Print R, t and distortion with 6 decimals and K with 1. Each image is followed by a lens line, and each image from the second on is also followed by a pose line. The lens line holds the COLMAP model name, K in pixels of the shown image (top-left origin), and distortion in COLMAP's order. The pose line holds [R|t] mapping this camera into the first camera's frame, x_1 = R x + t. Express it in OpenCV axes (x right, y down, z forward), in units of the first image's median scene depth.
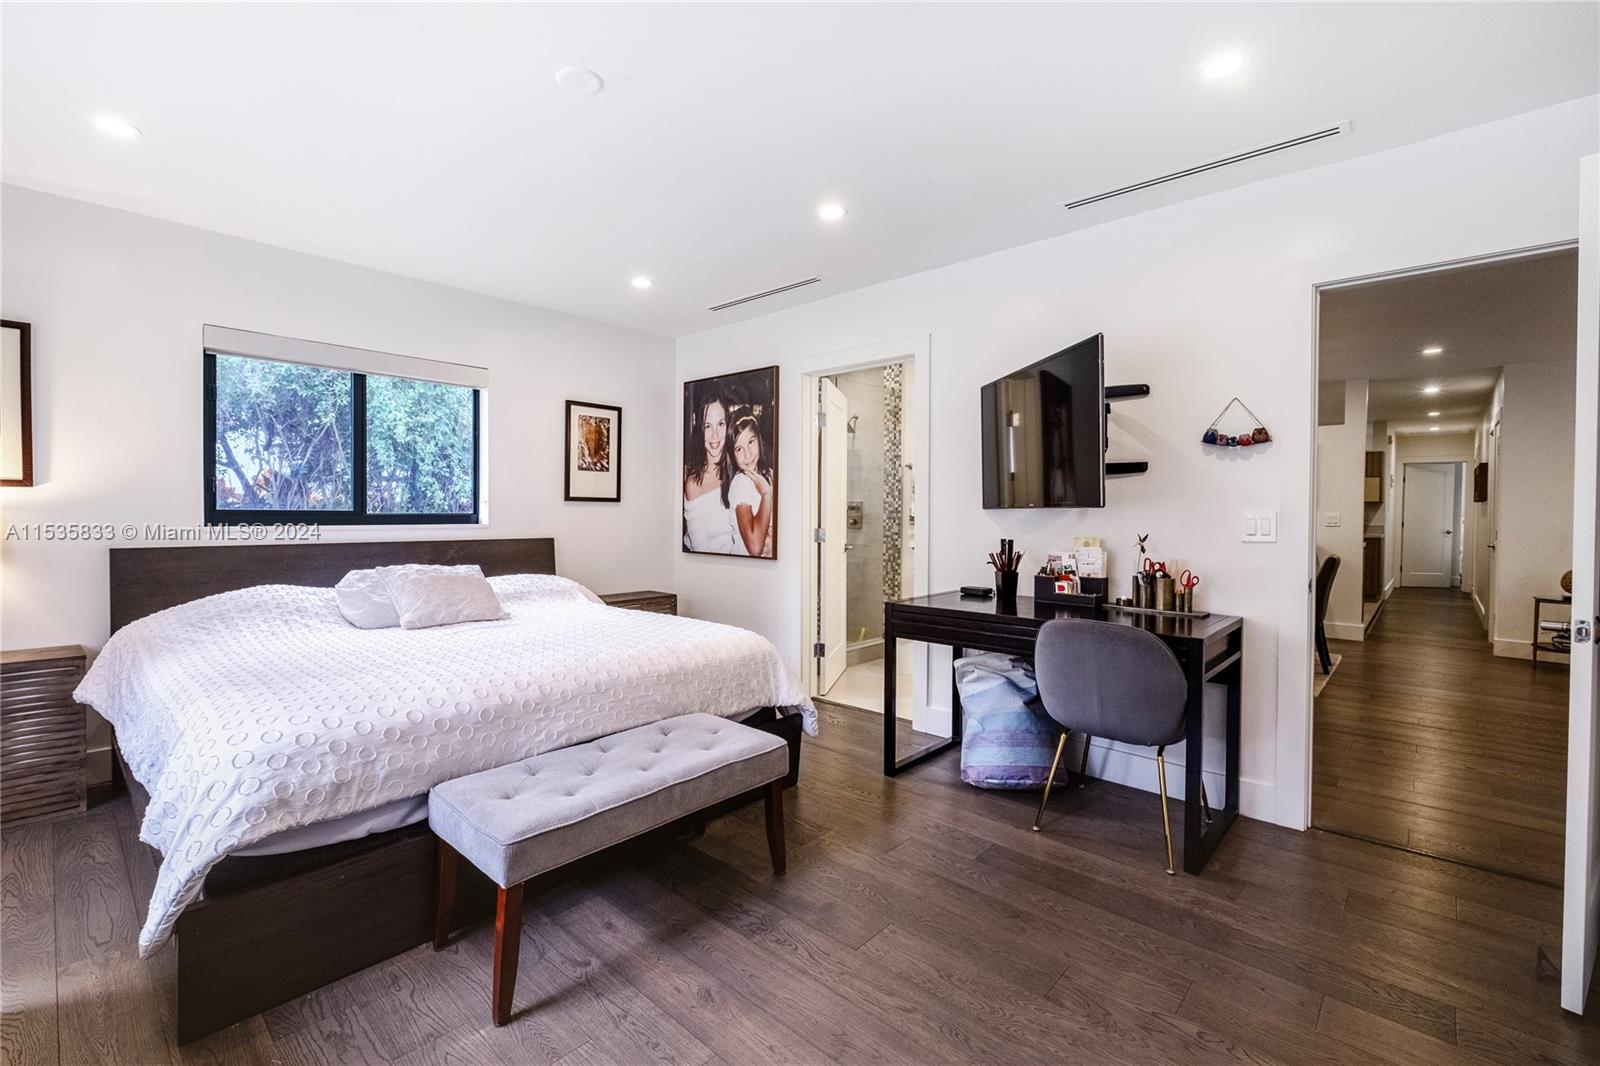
lens RADIAL K [[698.8, 0, 799.0], [0, 698.8, 524.2], [0, 0, 1]] dist [-0.000224, -0.000572]
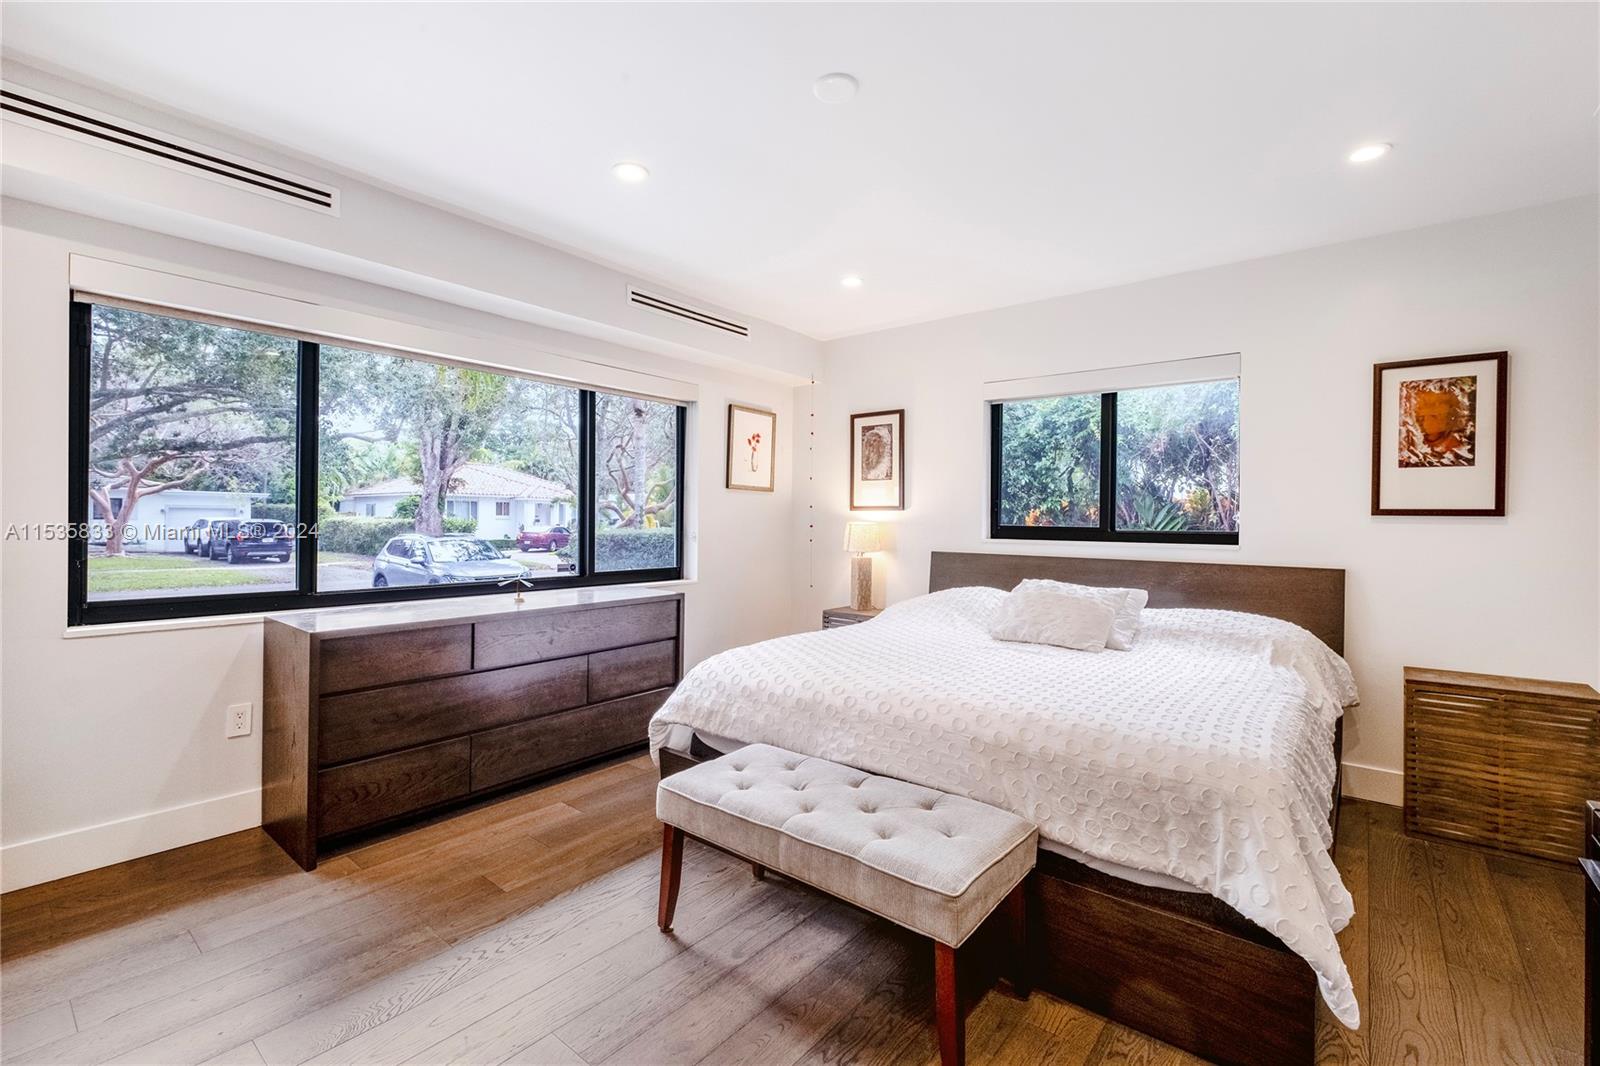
lens RADIAL K [[698.8, 0, 798.2], [0, 698.8, 527.2], [0, 0, 1]] dist [-0.000224, -0.000572]
pose [[0.059690, 0.002158, -0.998215, 0.299060], [-0.030568, 0.999533, 0.000333, -0.005341], [0.997749, 0.030493, 0.059728, 0.409152]]
